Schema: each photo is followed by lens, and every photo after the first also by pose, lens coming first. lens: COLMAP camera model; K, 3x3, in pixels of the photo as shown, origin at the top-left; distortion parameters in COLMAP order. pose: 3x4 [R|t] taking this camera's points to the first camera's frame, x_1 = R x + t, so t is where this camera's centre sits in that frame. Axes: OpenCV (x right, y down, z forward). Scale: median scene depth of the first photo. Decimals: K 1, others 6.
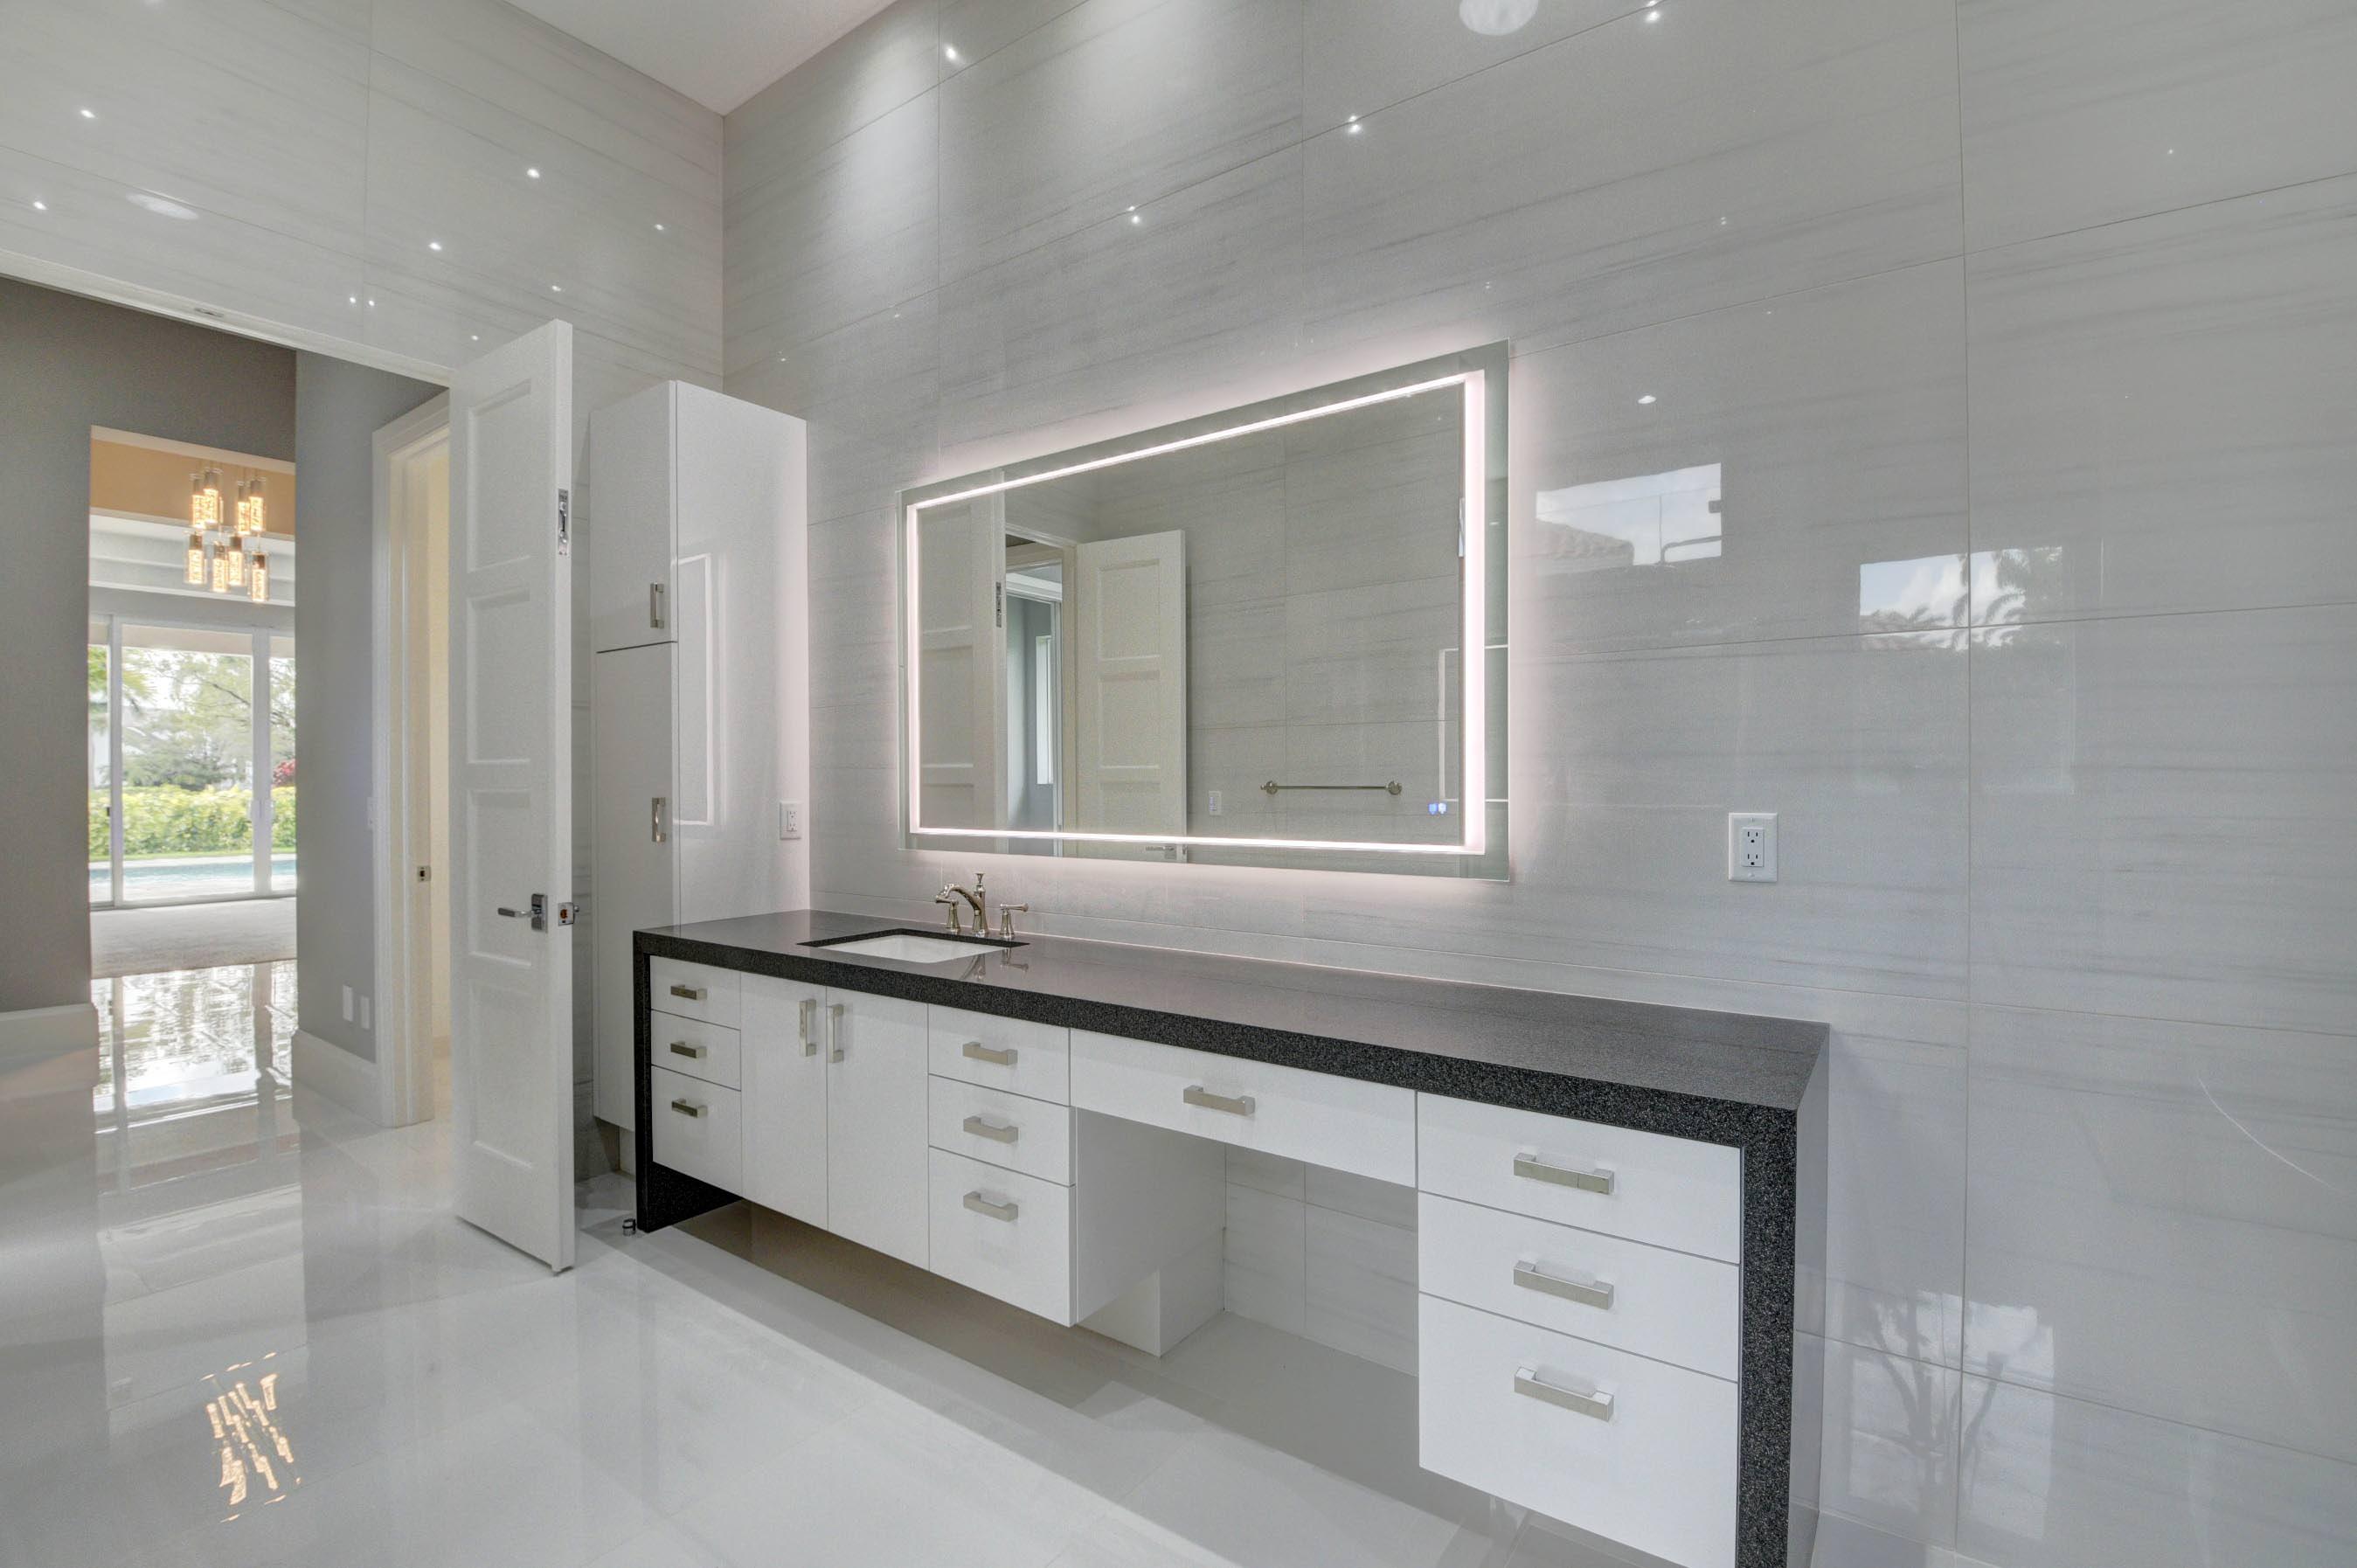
lens RADIAL K [[1050.4, 0, 1185.9], [0, 1050.4, 773.4], [0, 0, 1]] dist [-0.010245, -0.011712]
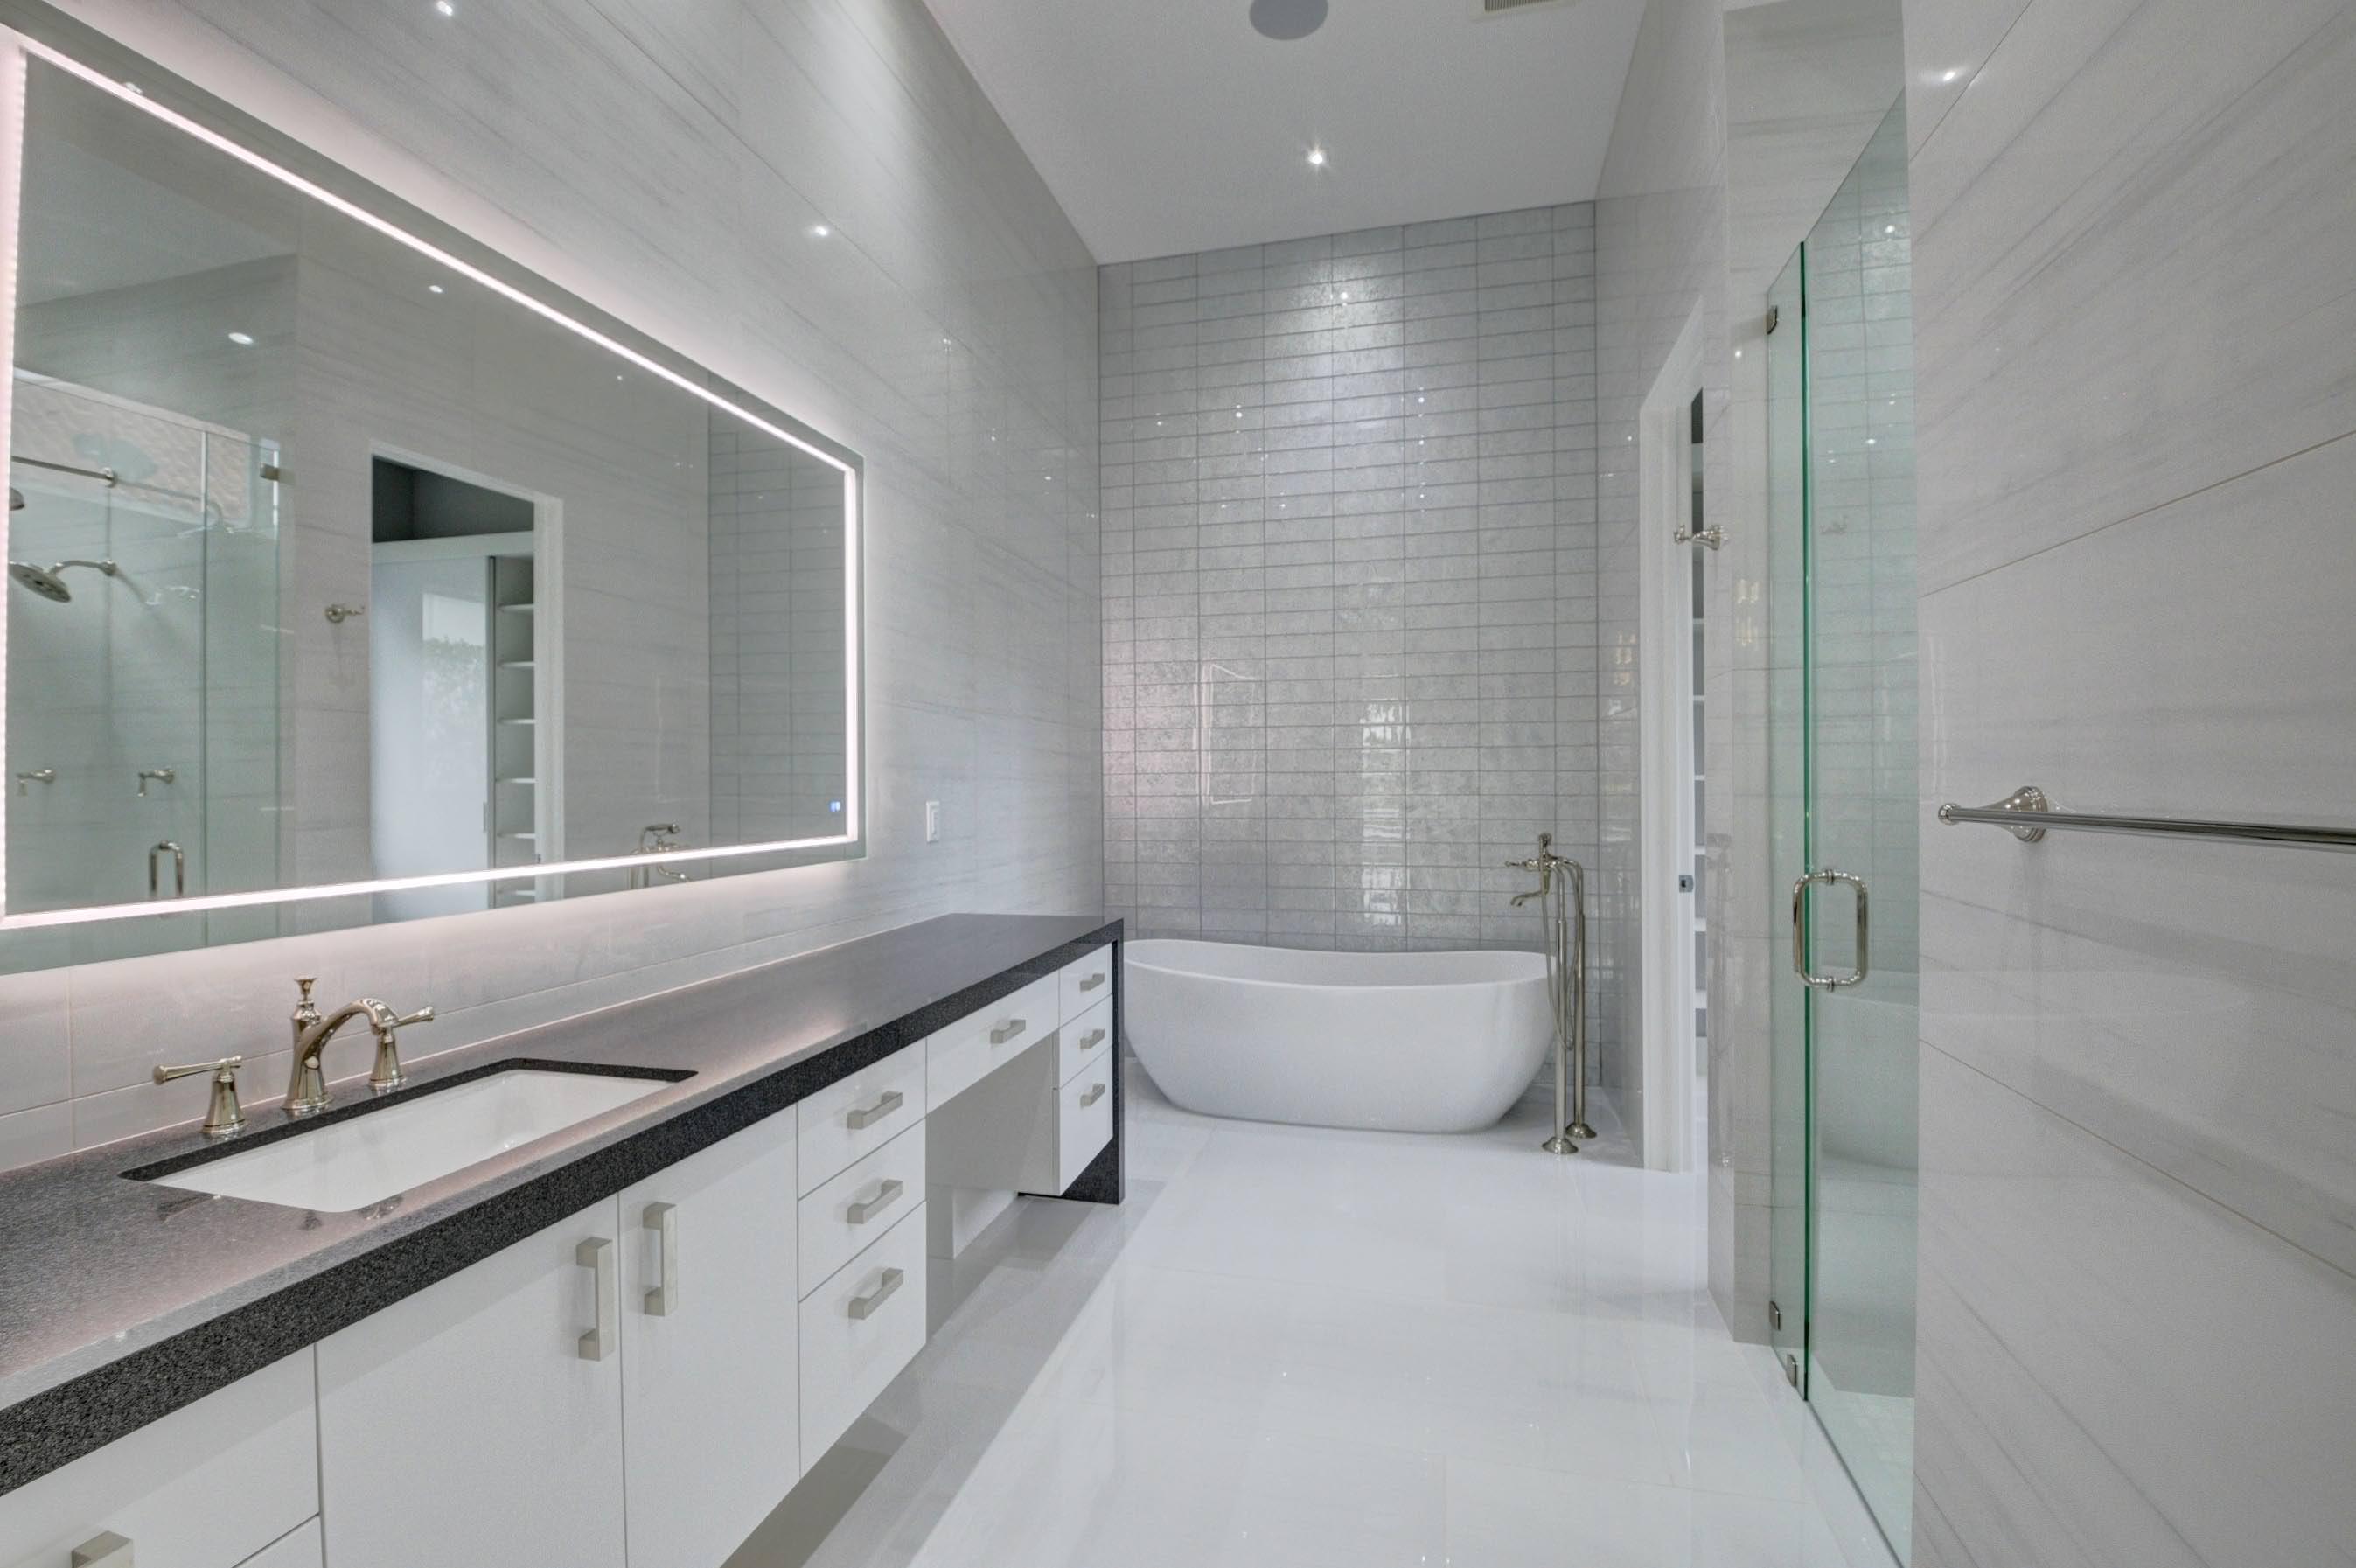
lens RADIAL K [[1049.9, 0, 1161.2], [0, 1049.9, 782.2], [0, 0, 1]] dist [-0.010245, -0.011712]
pose [[-0.364741, 0.009184, 0.931064, -1.054294], [0.004355, 0.999957, -0.008157, 0.016077], [-0.931099, 0.001079, -0.364765, 1.101674]]
